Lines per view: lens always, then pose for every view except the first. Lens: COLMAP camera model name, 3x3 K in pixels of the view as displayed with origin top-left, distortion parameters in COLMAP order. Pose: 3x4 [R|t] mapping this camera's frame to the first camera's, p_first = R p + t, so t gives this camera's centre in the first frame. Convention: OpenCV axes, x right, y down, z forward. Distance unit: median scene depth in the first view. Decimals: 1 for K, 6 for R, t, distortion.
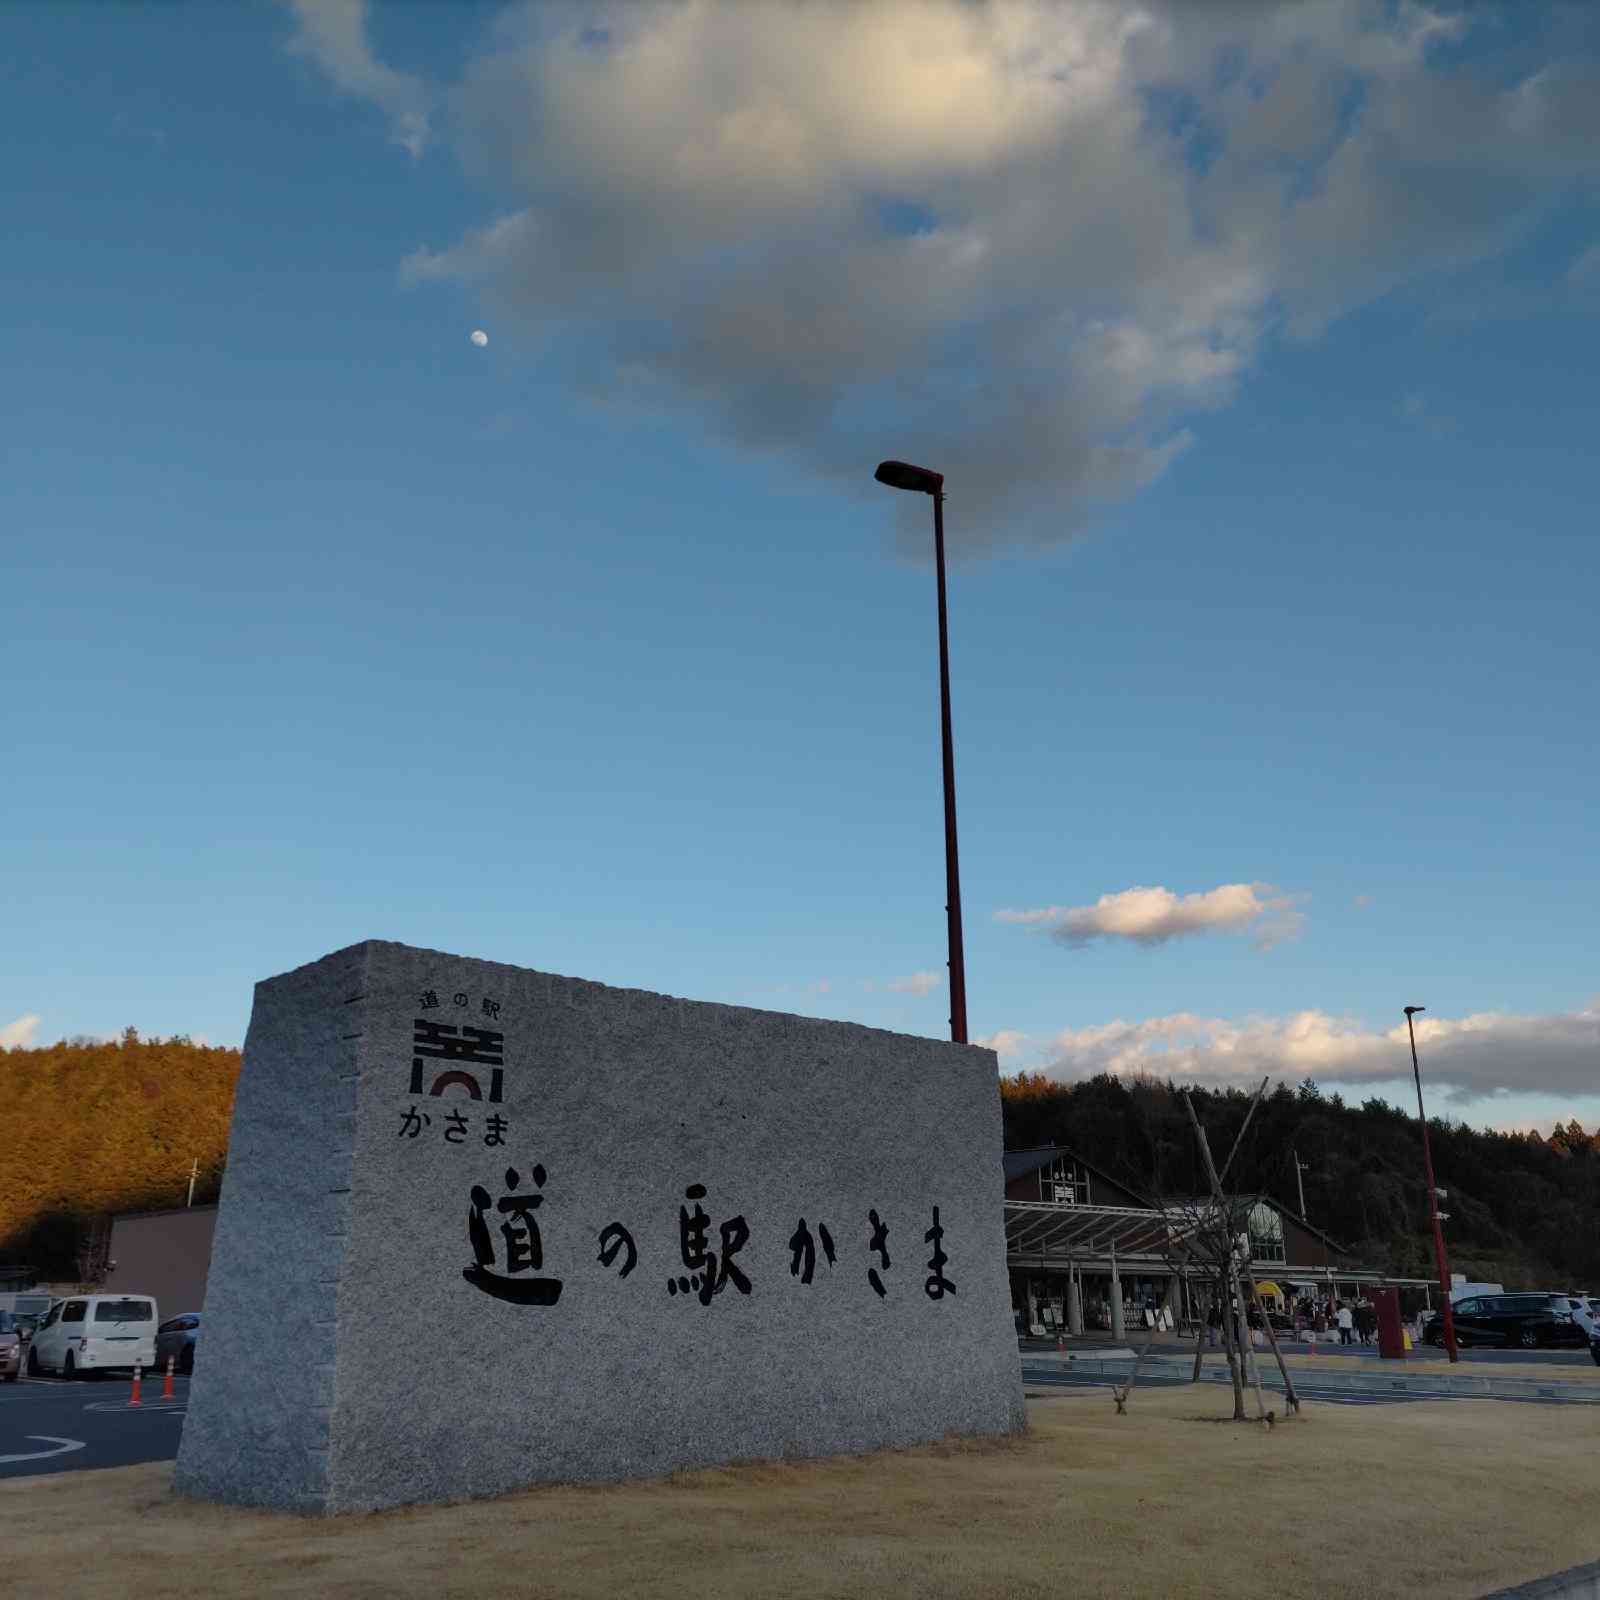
lens RADIAL K [[1557.4, 0, 800.0], [0, 1557.4, 800.0], [0, 0, 1]] dist [0.069877, -0.011724]
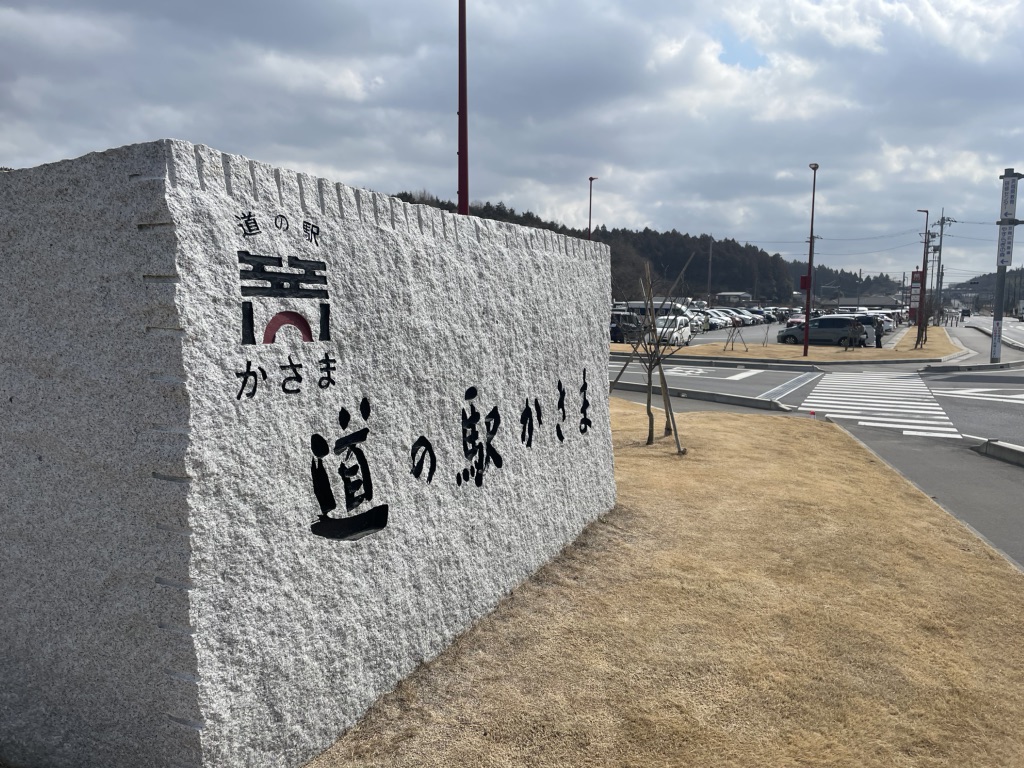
lens RADIAL K [[755.3, 0, 512.0], [0, 755.3, 384.0], [0, 0, 1]] dist [0.091911, -0.161763]
pose [[0.945547, -0.019904, 0.324876, -0.234478], [-0.113997, 0.914657, 0.387824, 0.036208], [-0.304869, -0.403741, 0.862582, 0.585724]]
